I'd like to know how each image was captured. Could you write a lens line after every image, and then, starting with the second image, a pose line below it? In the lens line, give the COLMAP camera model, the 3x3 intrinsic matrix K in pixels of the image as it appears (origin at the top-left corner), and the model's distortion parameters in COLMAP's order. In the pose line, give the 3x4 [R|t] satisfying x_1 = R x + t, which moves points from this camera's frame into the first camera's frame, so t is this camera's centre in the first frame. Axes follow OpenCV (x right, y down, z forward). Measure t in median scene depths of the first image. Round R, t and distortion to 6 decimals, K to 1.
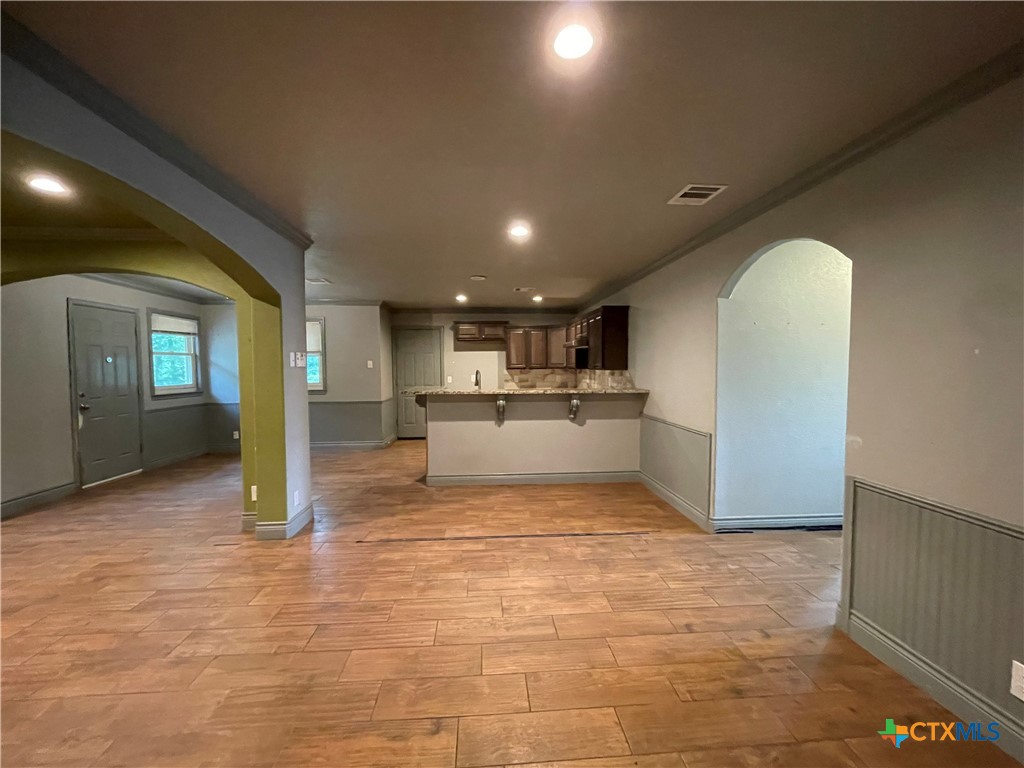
lens RADIAL K [[413.7, 0, 512.0], [0, 413.7, 384.0], [0, 0, 1]] dist [0.001307, 0.000122]
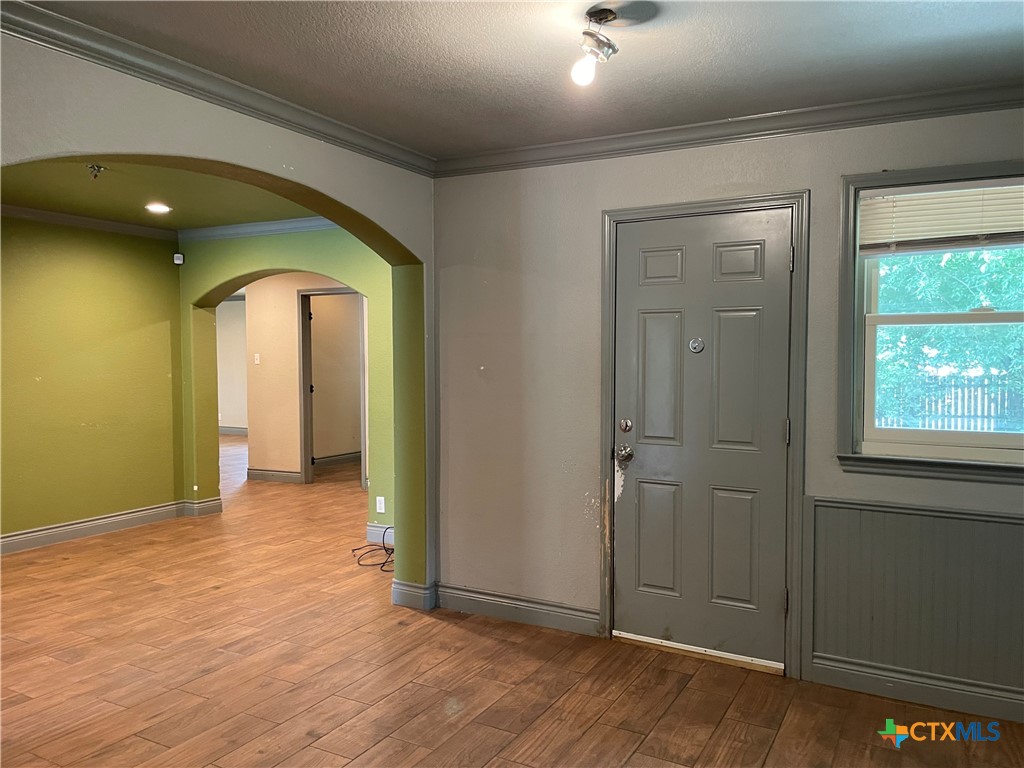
lens RADIAL K [[787.2, 0, 512.0], [0, 787.2, 384.0], [0, 0, 1]] dist [0.034907, -0.002144]
pose [[-0.550248, 0.037328, -0.834167, -0.356809], [-0.032973, 0.997250, 0.066376, -0.090096], [0.834350, 0.064028, -0.547504, 1.742551]]
